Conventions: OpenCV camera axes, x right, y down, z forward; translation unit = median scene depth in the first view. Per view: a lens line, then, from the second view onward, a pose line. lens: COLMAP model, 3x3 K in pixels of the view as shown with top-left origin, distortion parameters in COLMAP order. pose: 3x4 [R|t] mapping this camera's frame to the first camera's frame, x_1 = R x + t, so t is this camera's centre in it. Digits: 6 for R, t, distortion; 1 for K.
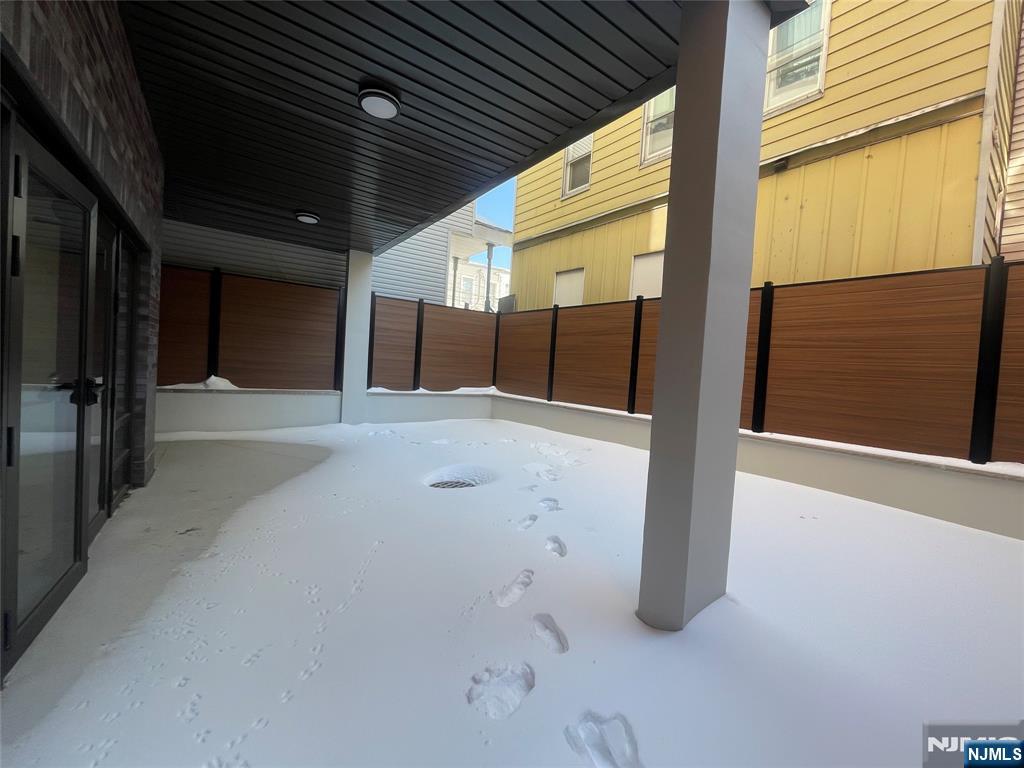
lens RADIAL K [[416.6, 0, 517.0], [0, 416.6, 379.3], [0, 0, 1]] dist [0.000956, 0.000137]
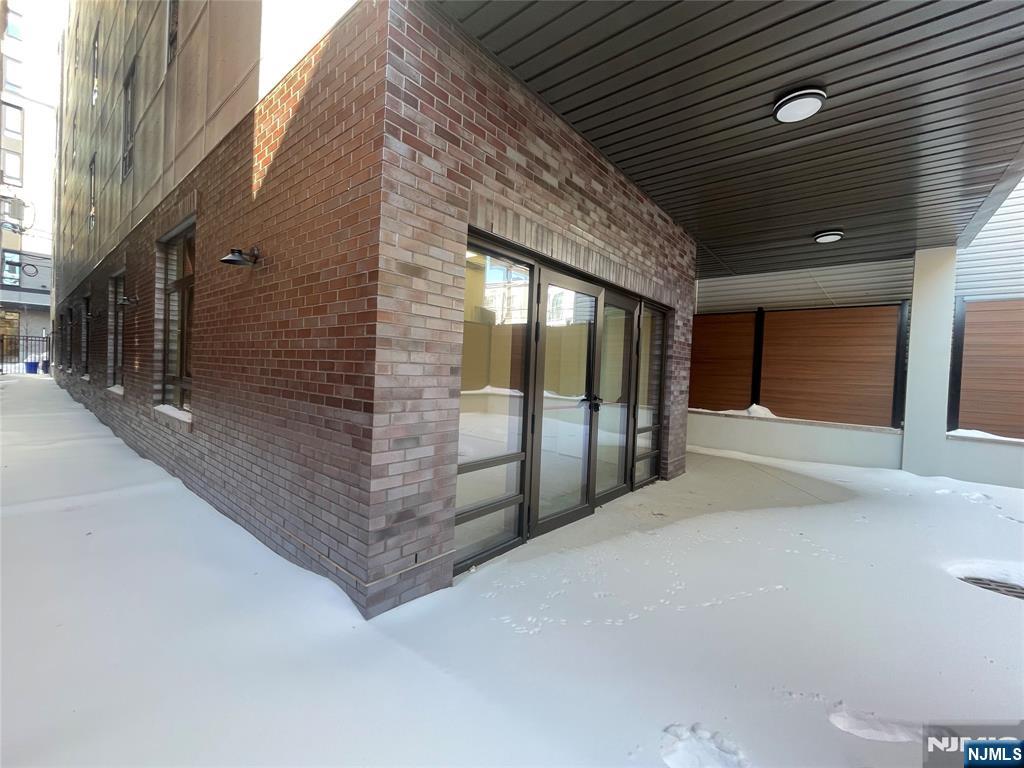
lens RADIAL K [[416.6, 0, 517.0], [0, 416.6, 379.3], [0, 0, 1]] dist [0.000956, 0.000137]
pose [[0.258333, -0.029464, -0.965607, 0.184380], [-0.054173, 0.997520, -0.044931, 0.009477], [0.964536, 0.063917, 0.256096, 0.095330]]
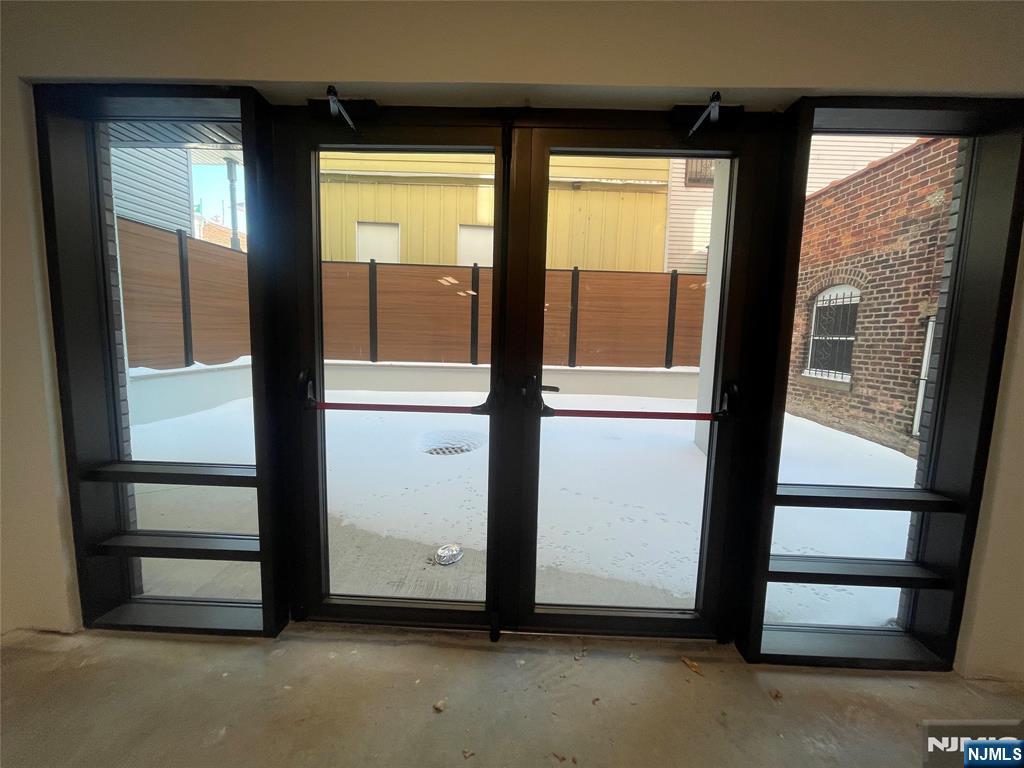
lens RADIAL K [[416.6, 0, 517.0], [0, 416.6, 379.3], [0, 0, 1]] dist [0.000956, 0.000137]
pose [[0.603093, -0.132995, 0.786506, -0.603688], [0.033189, 0.989333, 0.141844, -0.041292], [-0.796980, -0.059442, 0.601073, 0.196376]]
